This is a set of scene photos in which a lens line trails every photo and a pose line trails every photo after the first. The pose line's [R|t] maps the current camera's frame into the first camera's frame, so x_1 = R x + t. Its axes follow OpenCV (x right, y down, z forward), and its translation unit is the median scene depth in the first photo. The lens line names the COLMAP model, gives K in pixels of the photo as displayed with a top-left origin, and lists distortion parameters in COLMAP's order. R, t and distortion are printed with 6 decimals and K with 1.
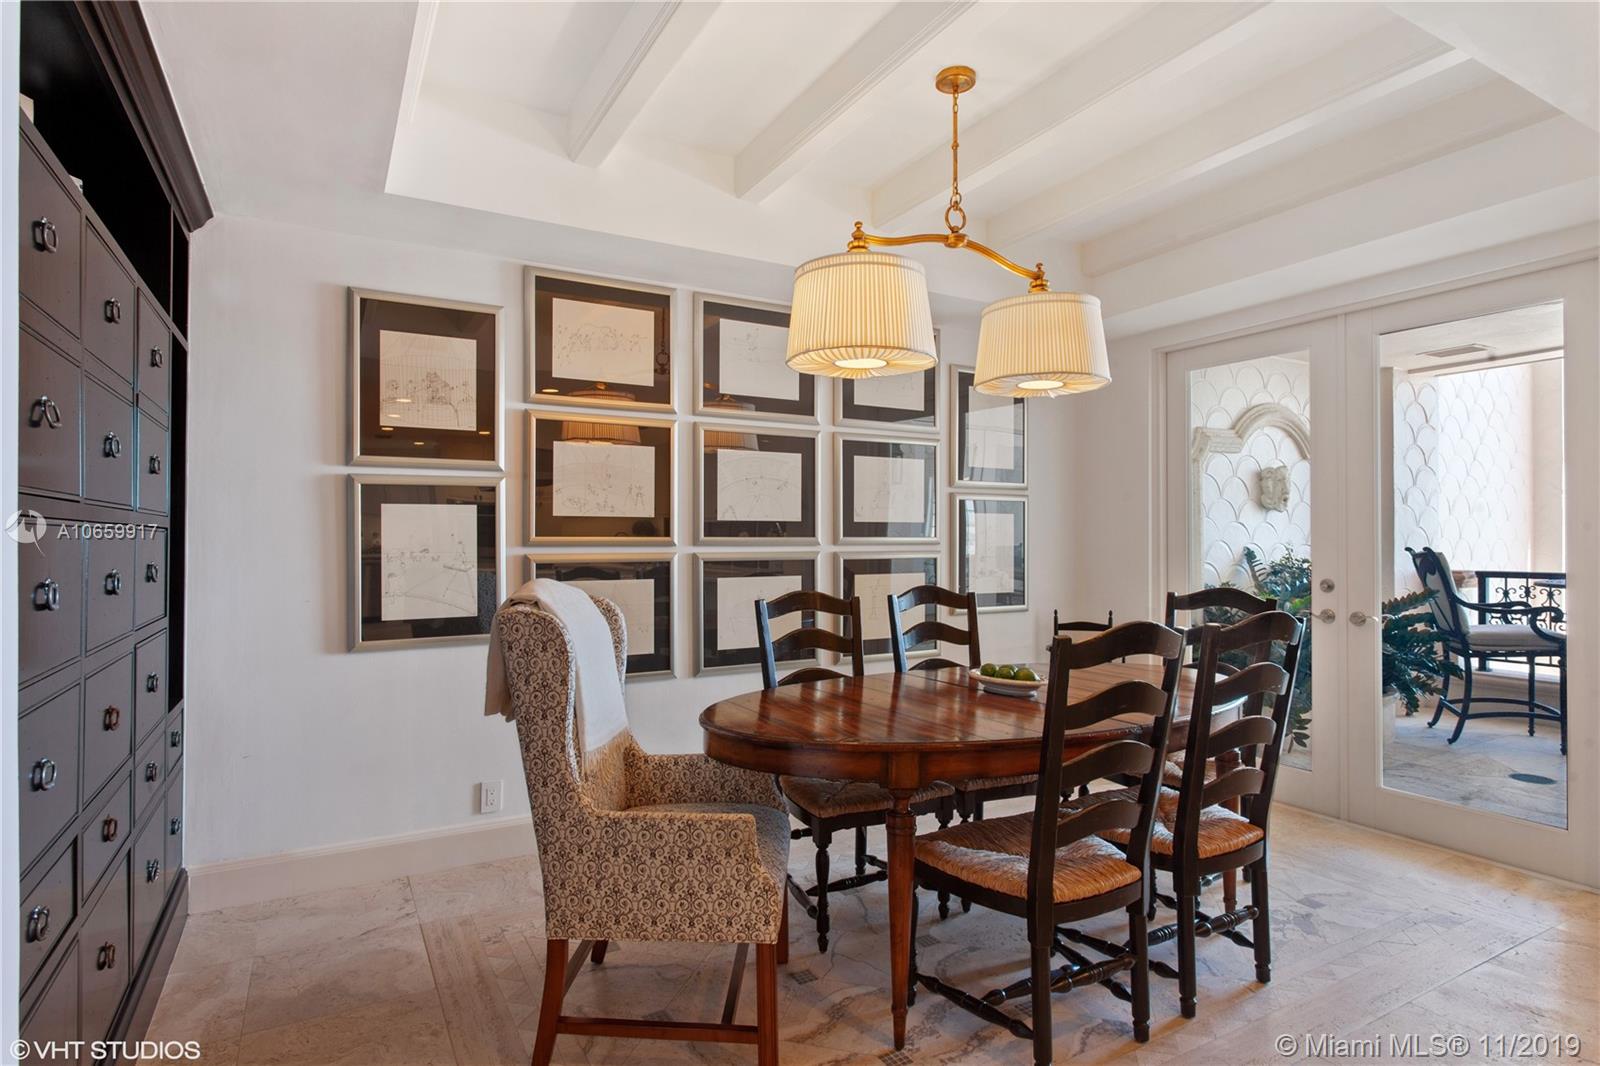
lens RADIAL K [[859.0, 0, 804.0], [0, 859.0, 530.4], [0, 0, 1]] dist [-0.007430, -0.000648]
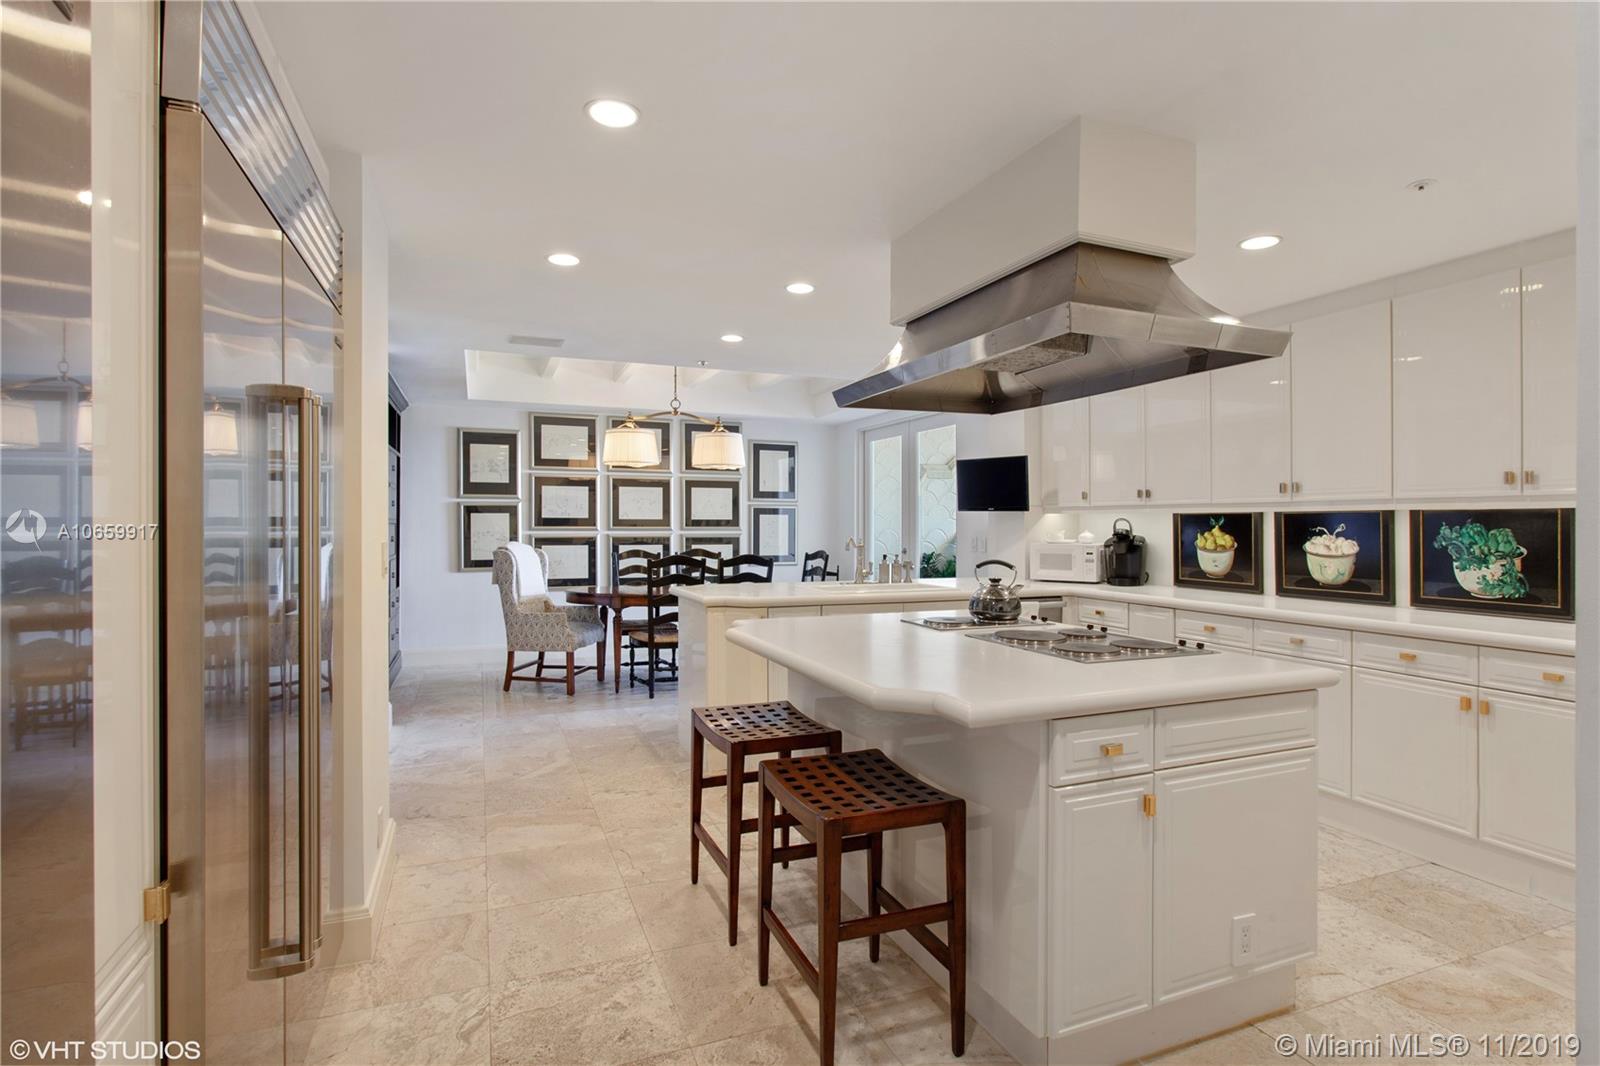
lens RADIAL K [[801.5, 0, 800.6], [0, 801.5, 524.9], [0, 0, 1]] dist [-0.017344, -0.001157]
pose [[0.991804, 0.002247, -0.127748, 0.704629], [-0.001082, 0.999957, 0.009186, -0.018461], [0.127764, -0.008972, 0.991764, -1.103895]]
